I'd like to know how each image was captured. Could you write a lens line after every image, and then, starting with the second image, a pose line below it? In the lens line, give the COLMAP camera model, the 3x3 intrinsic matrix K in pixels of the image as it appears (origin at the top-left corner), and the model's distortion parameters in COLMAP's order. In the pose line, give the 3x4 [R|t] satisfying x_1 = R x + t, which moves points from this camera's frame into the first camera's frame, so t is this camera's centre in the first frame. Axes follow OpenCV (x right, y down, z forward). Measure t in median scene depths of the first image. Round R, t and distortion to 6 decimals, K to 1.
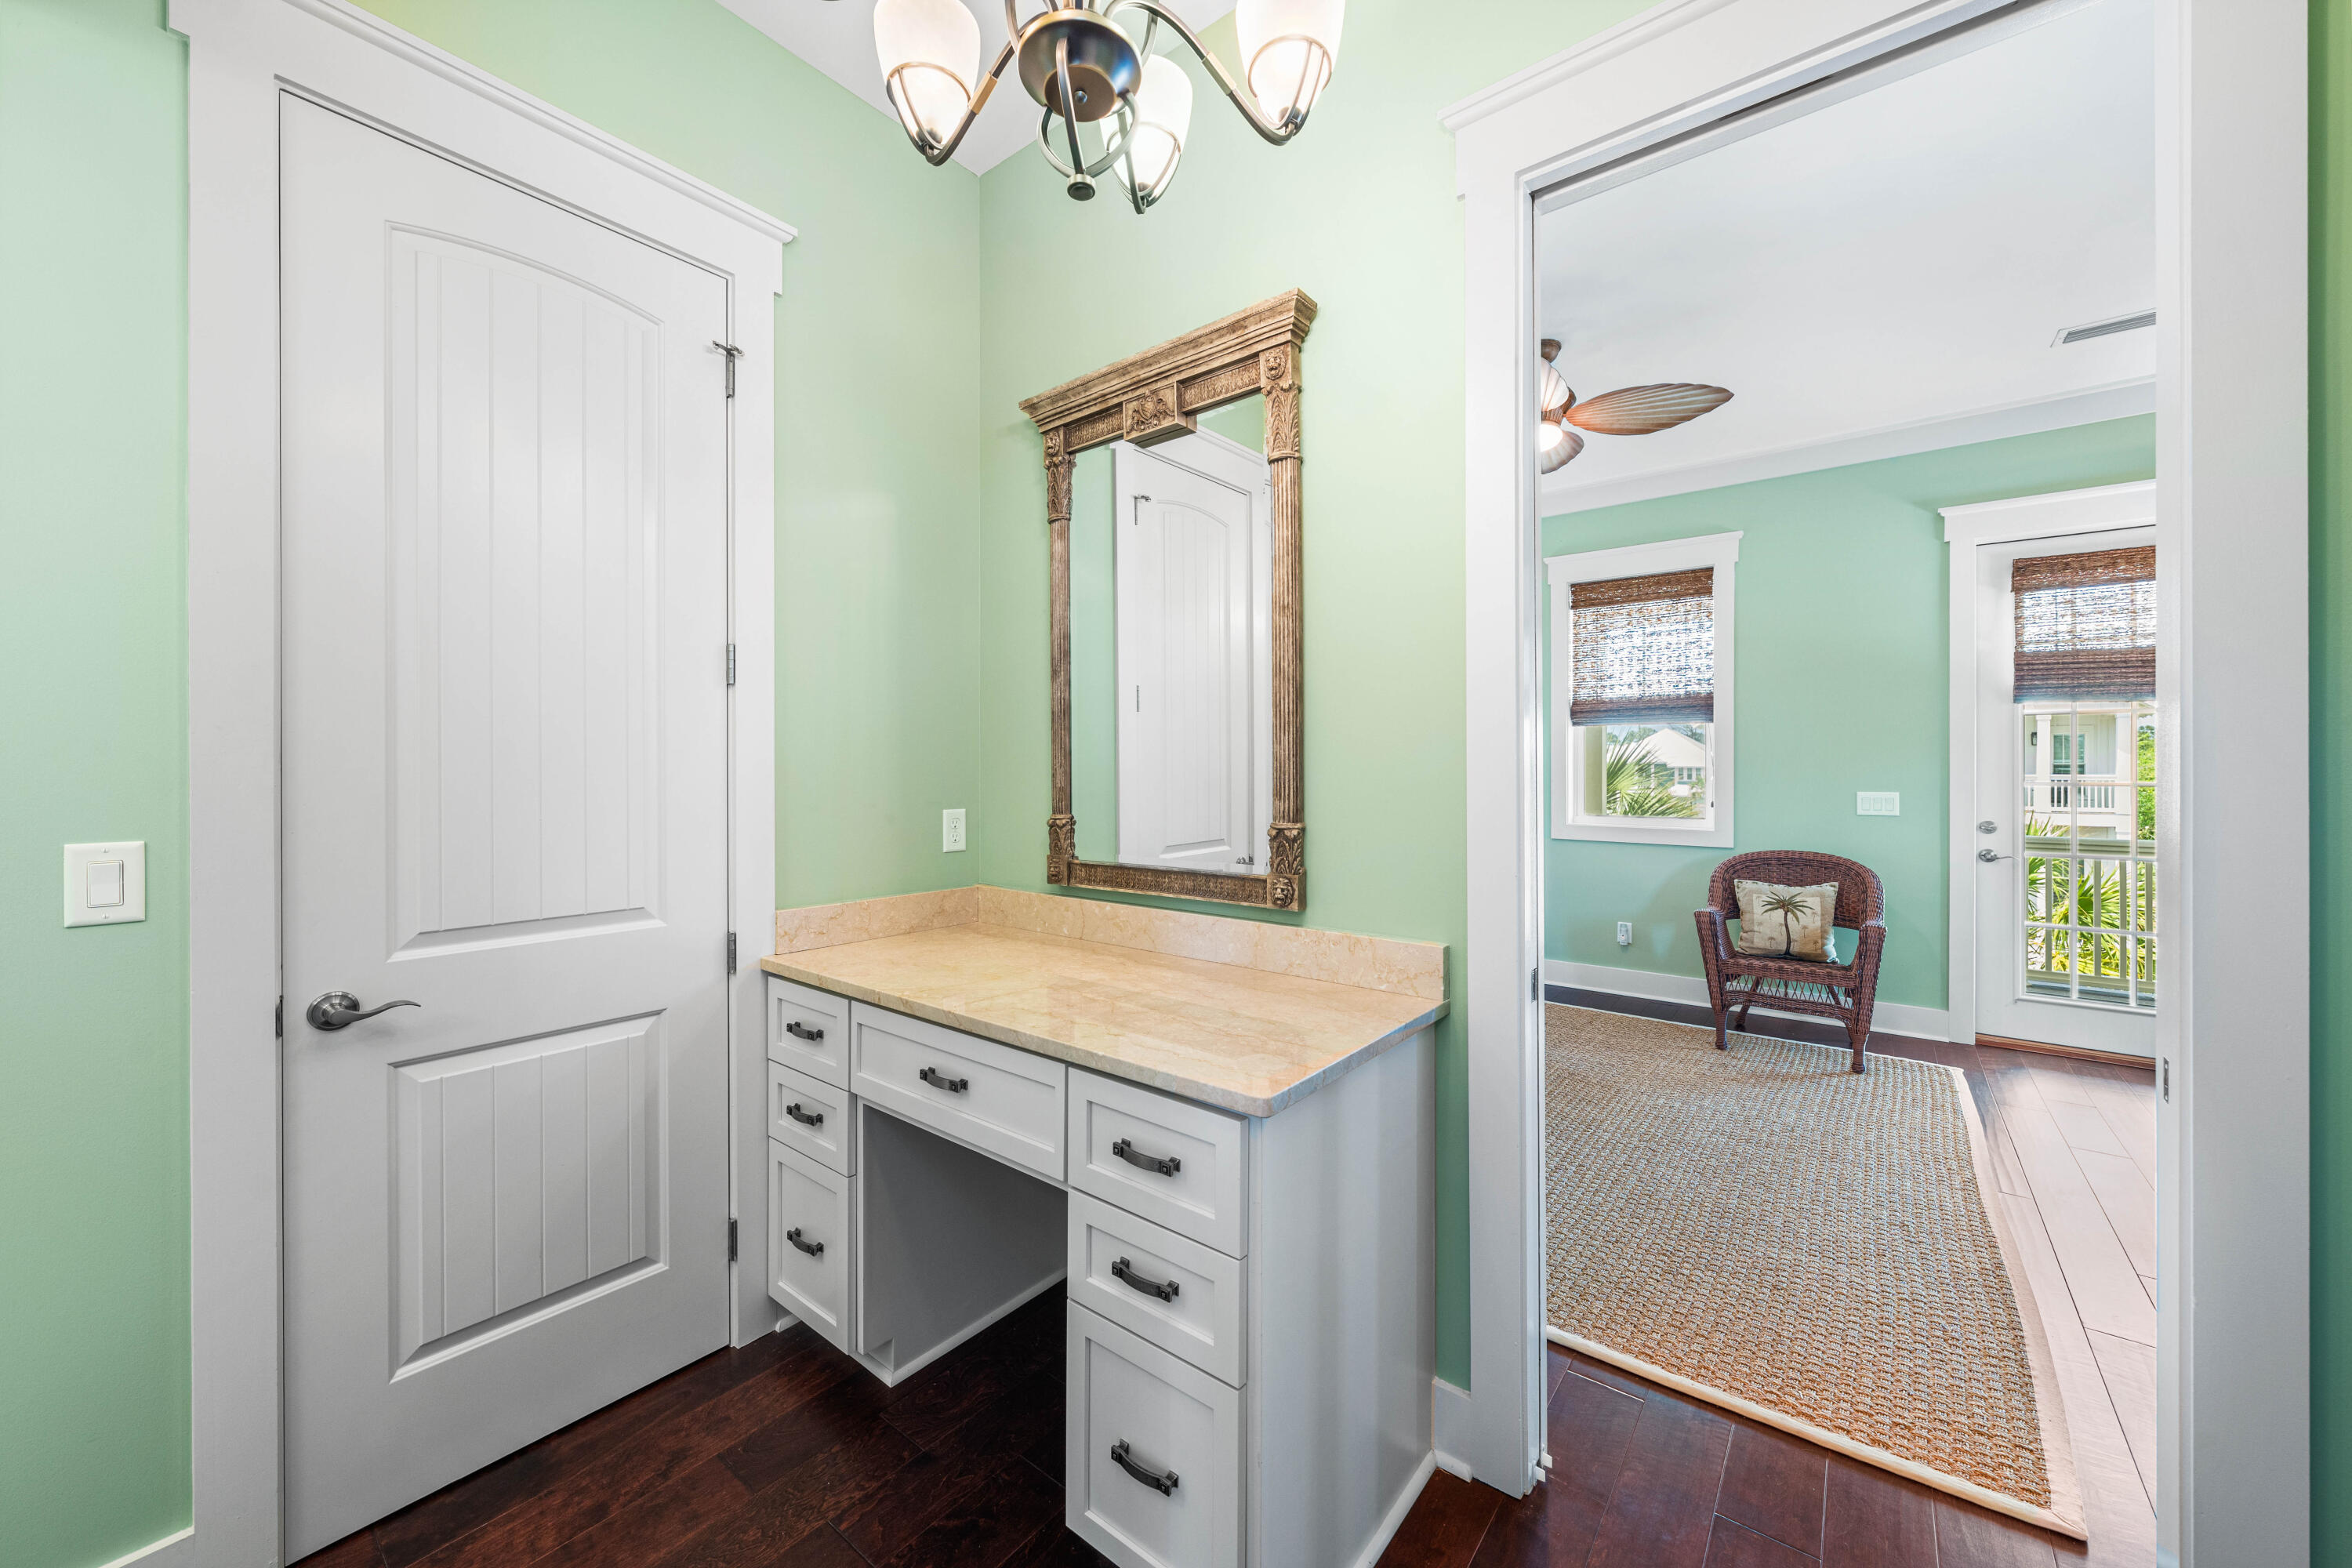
lens RADIAL K [[872.6, 0, 1153.4], [0, 872.6, 775.2], [0, 0, 1]] dist [-0.005287, 0.000964]
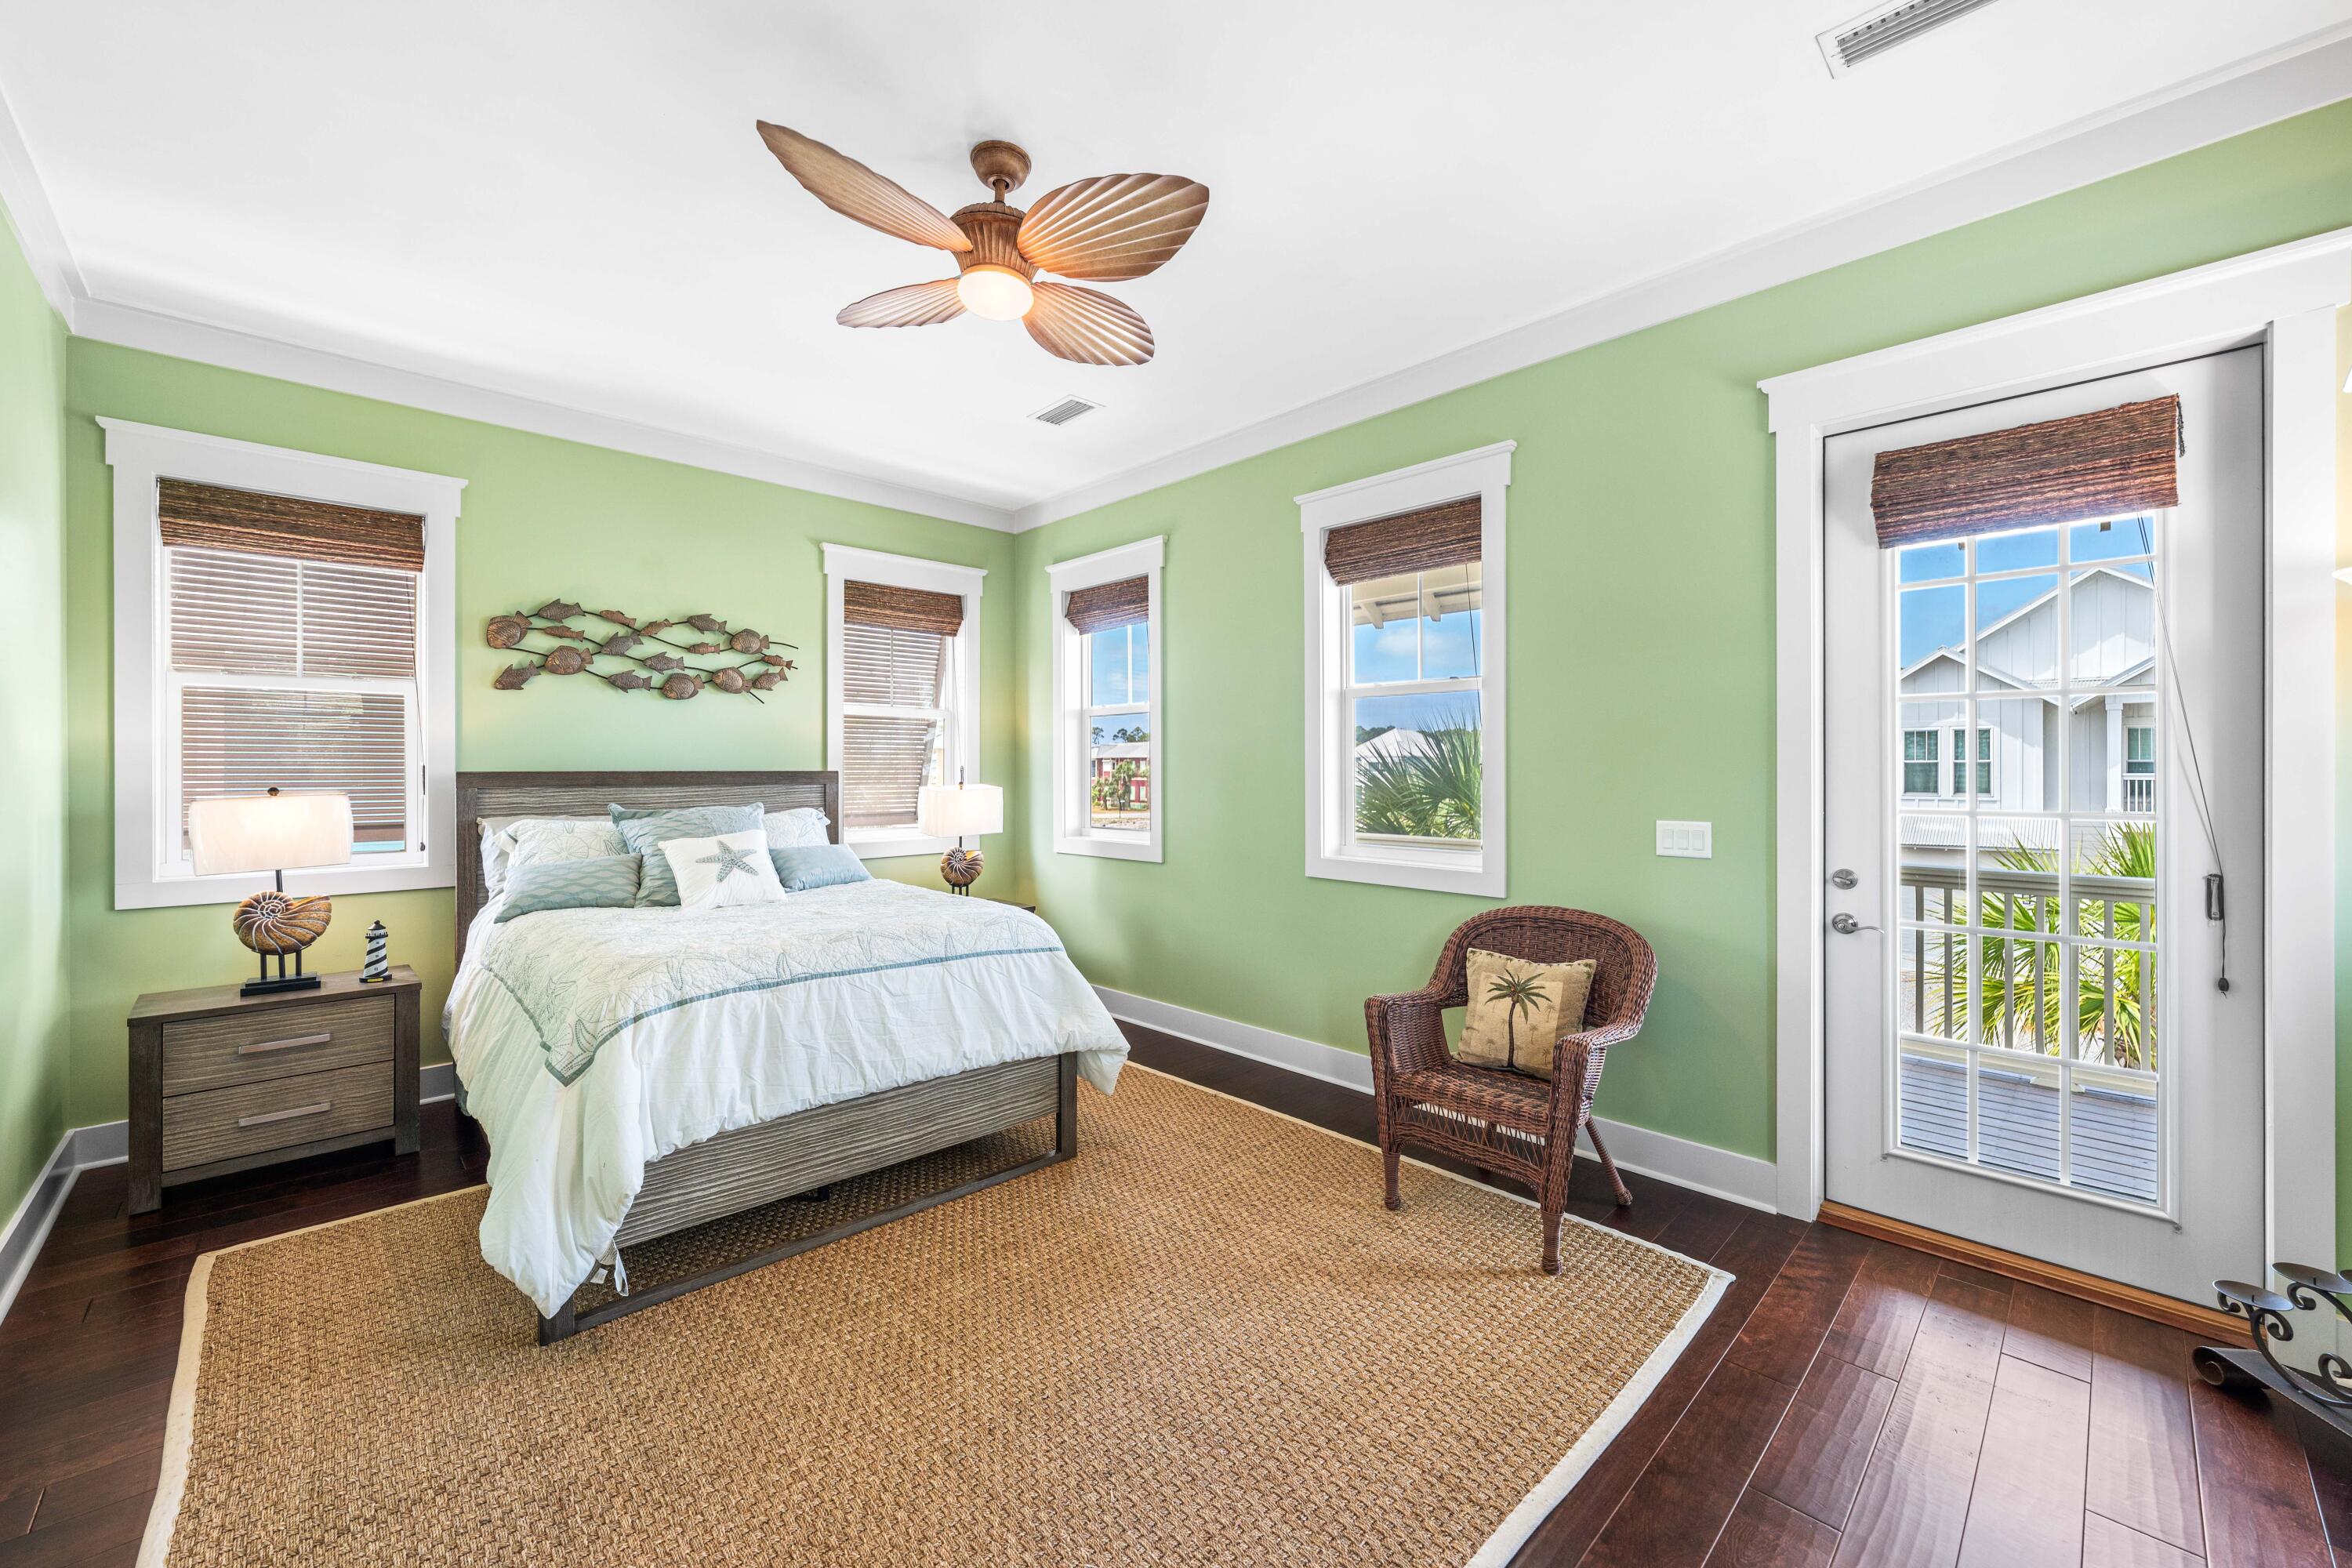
lens RADIAL K [[906.1, 0, 1174.2], [0, 906.1, 773.9], [0, 0, 1]] dist [-0.001092, -0.000080]
pose [[0.992206, -0.002180, -0.124588, 0.557825], [0.002168, 0.999998, -0.000239, -0.017603], [0.124588, -0.000033, 0.992209, 0.282599]]
